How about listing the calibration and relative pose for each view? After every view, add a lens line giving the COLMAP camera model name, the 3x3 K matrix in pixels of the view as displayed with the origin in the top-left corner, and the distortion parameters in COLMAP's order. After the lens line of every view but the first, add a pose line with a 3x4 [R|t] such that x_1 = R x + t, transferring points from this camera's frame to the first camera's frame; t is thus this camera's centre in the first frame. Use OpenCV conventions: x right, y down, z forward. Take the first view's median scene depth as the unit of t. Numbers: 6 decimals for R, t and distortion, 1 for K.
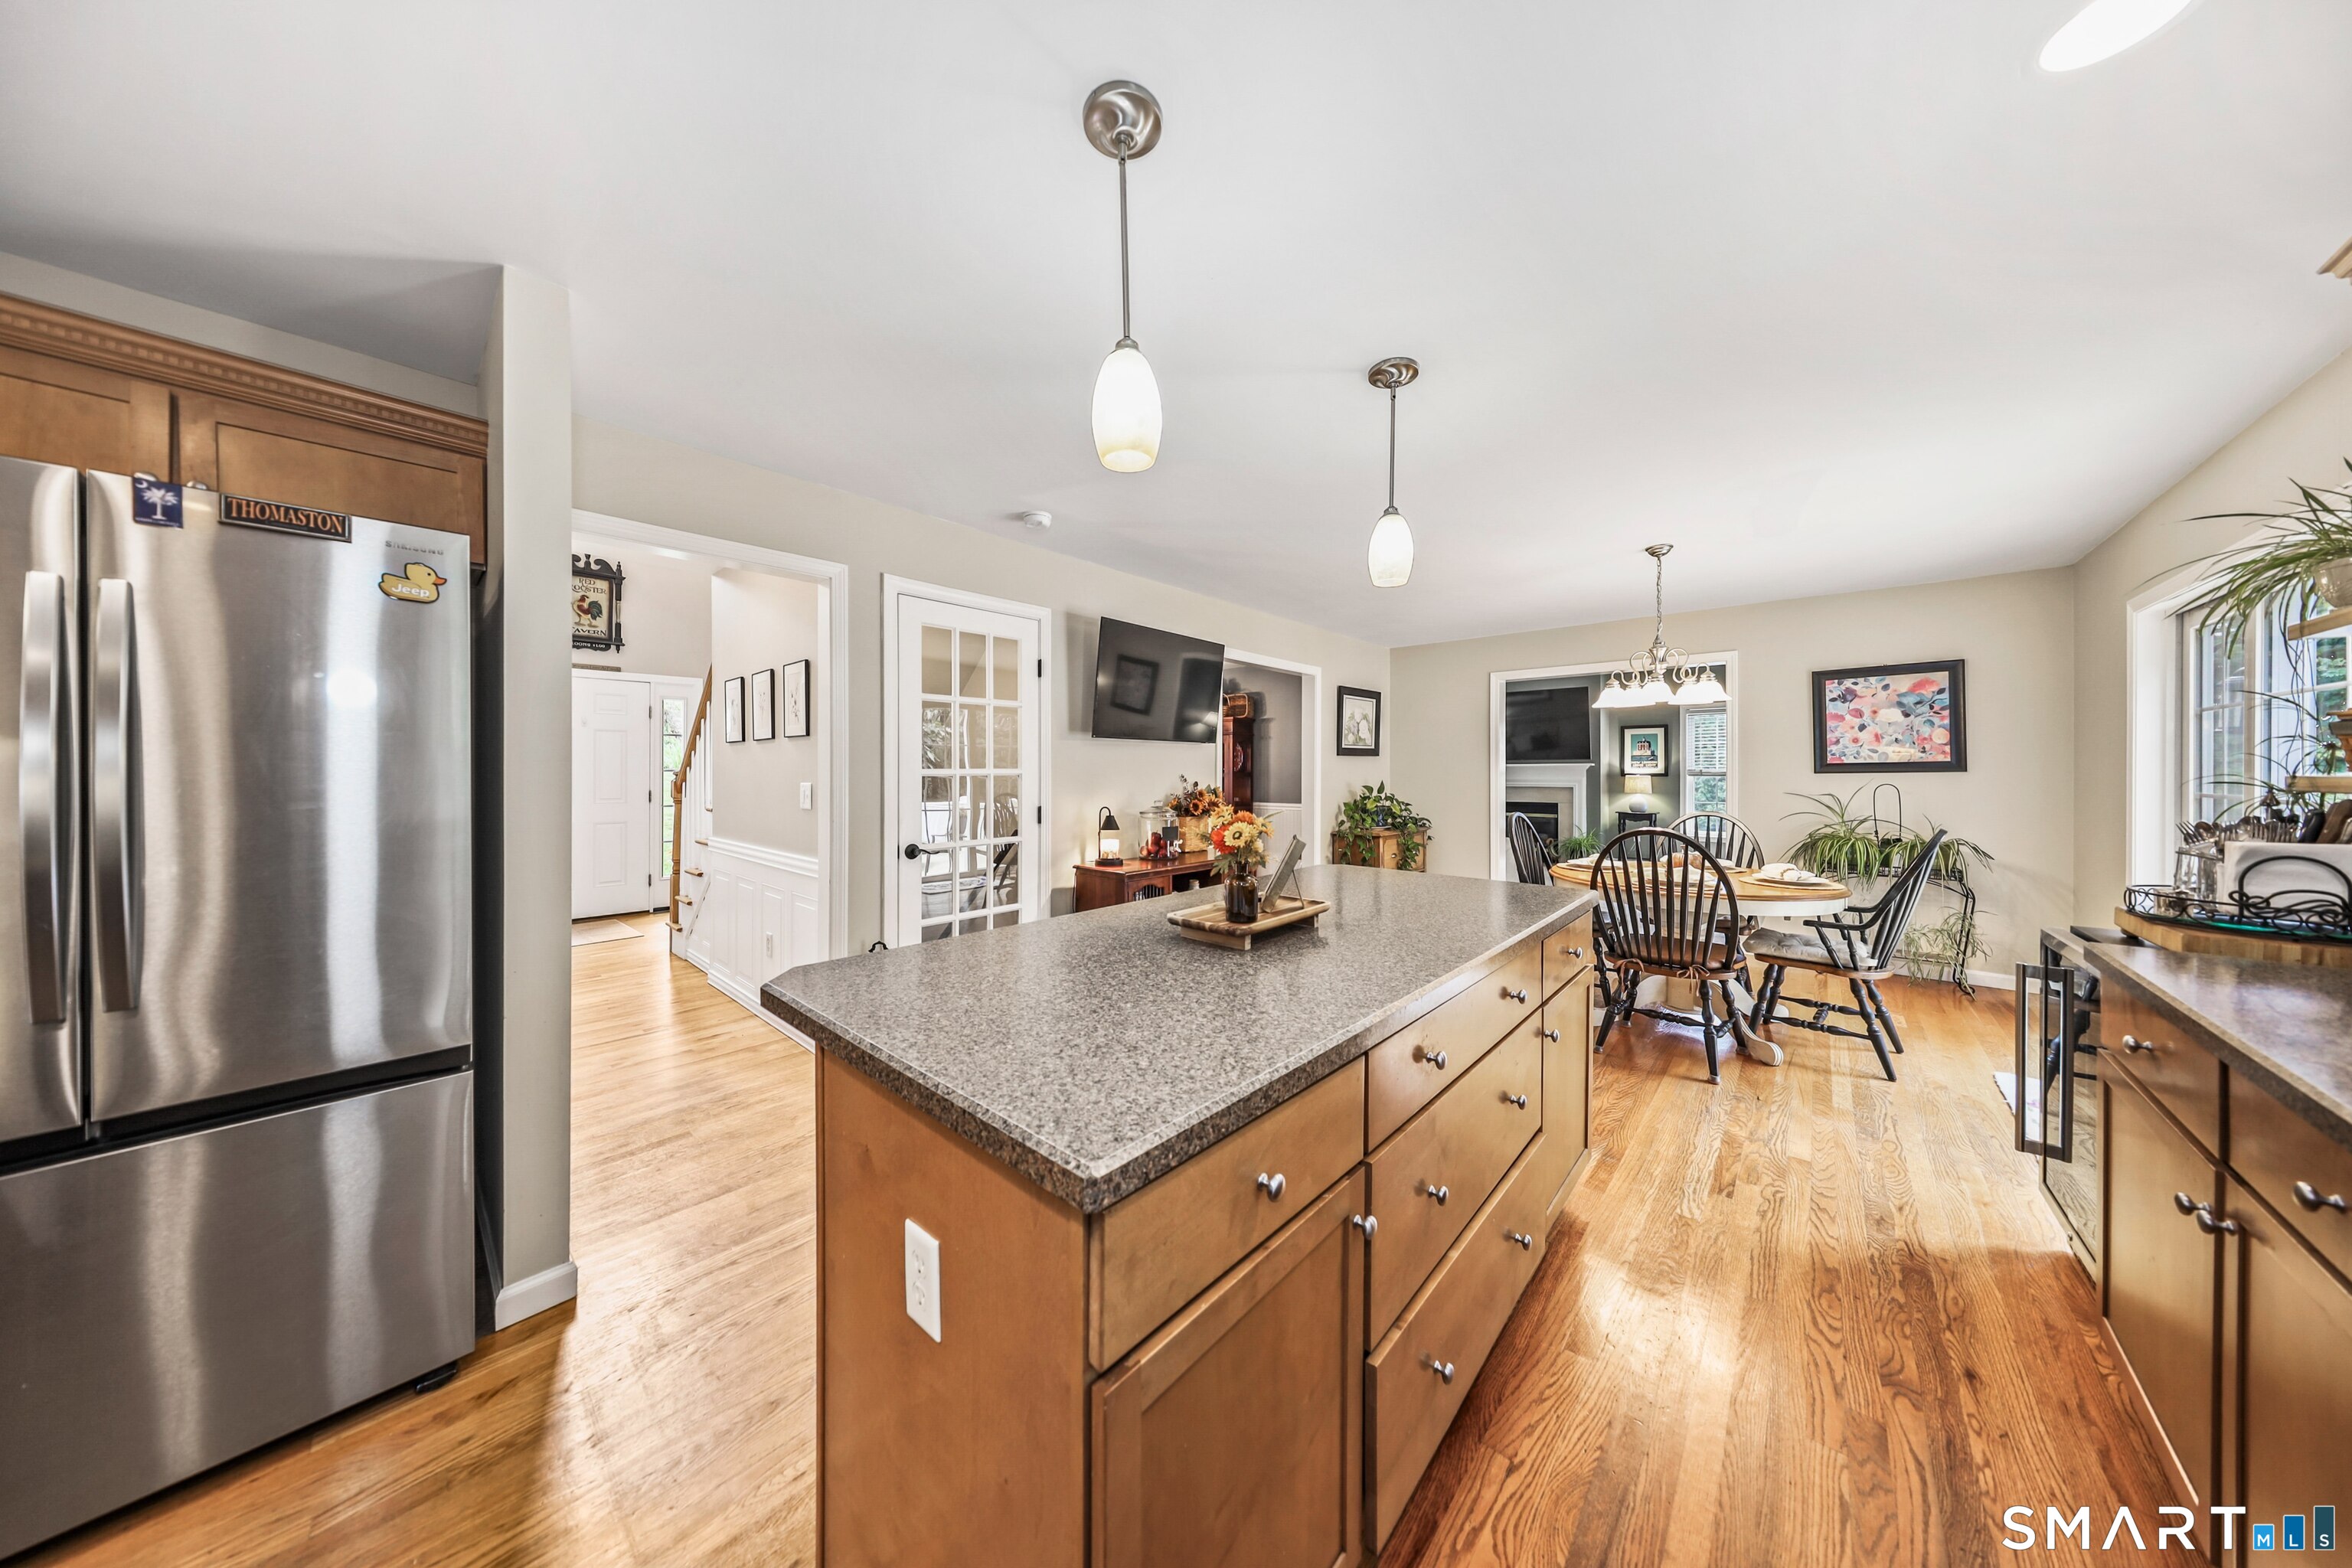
lens RADIAL K [[709.4, 0, 1168.0], [0, 709.4, 772.8], [0, 0, 1]] dist [-0.000222, -0.000005]
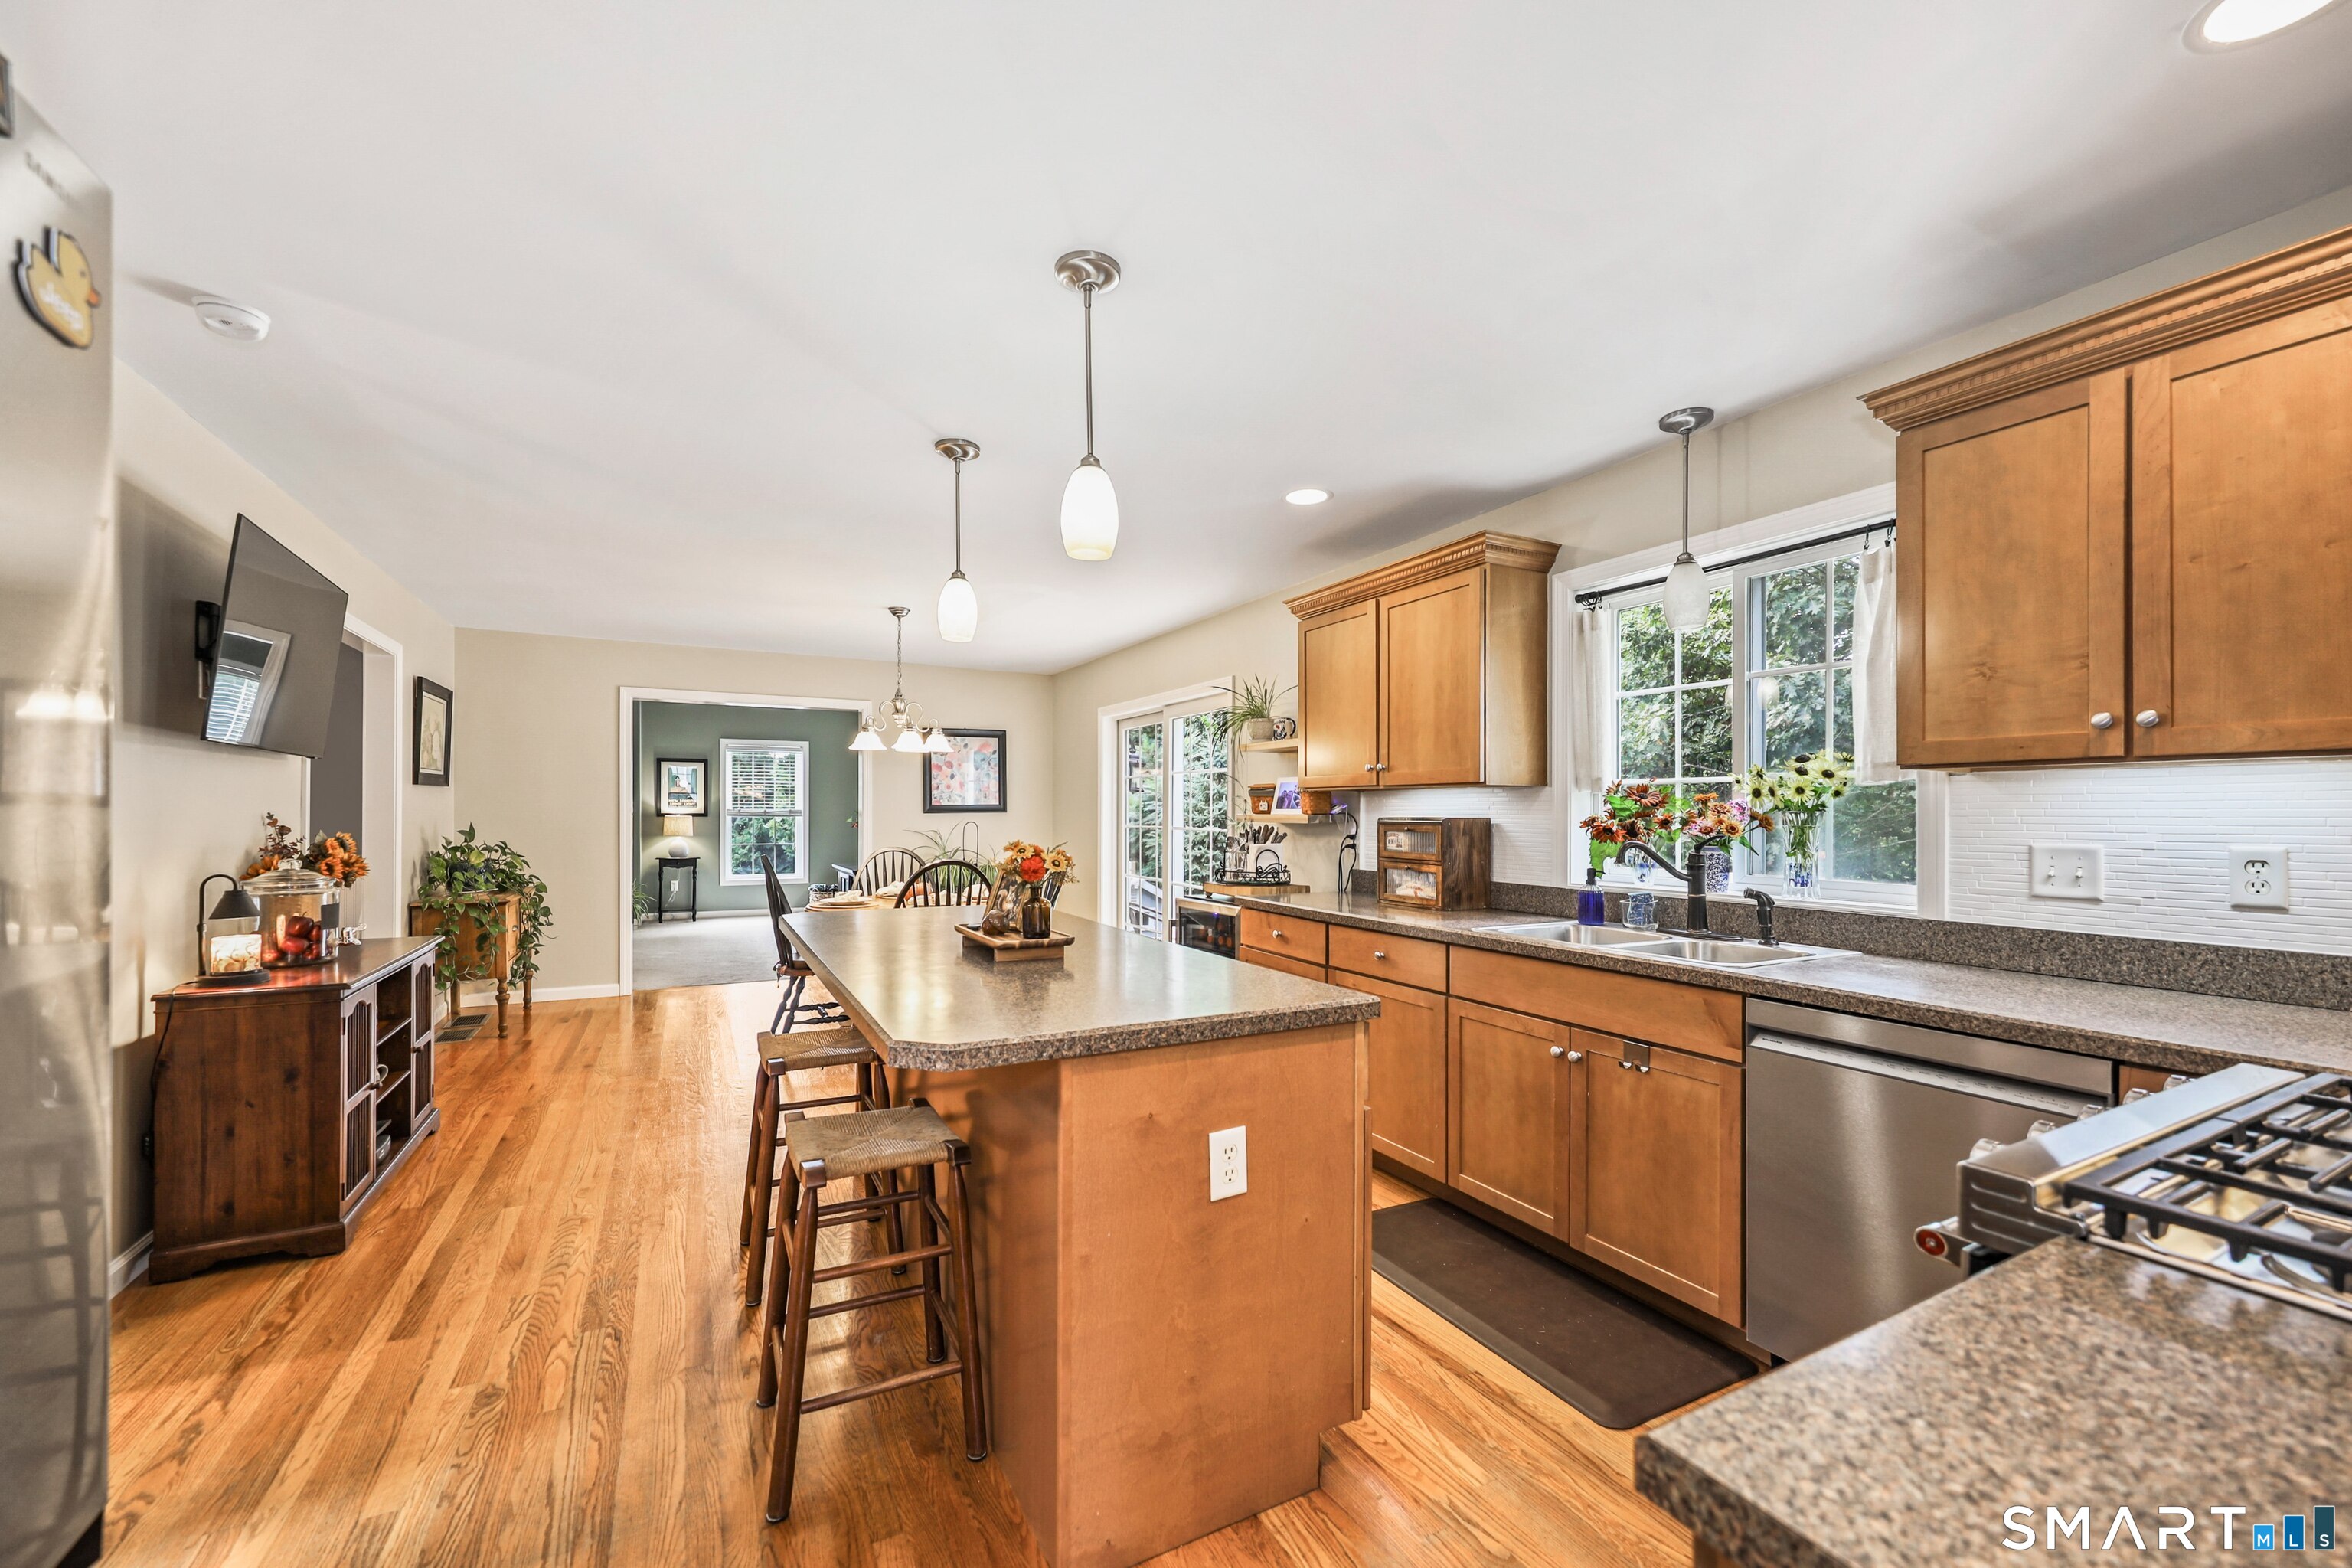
lens RADIAL K [[912.4, 0, 1172.5], [0, 912.4, 804.0], [0, 0, 1]] dist [0.000546, 0.000012]
pose [[0.335801, 0.012125, 0.941855, -0.427934], [-0.002501, 0.999925, -0.011981, 0.002654], [-0.941930, 0.001668, 0.335806, 0.097792]]
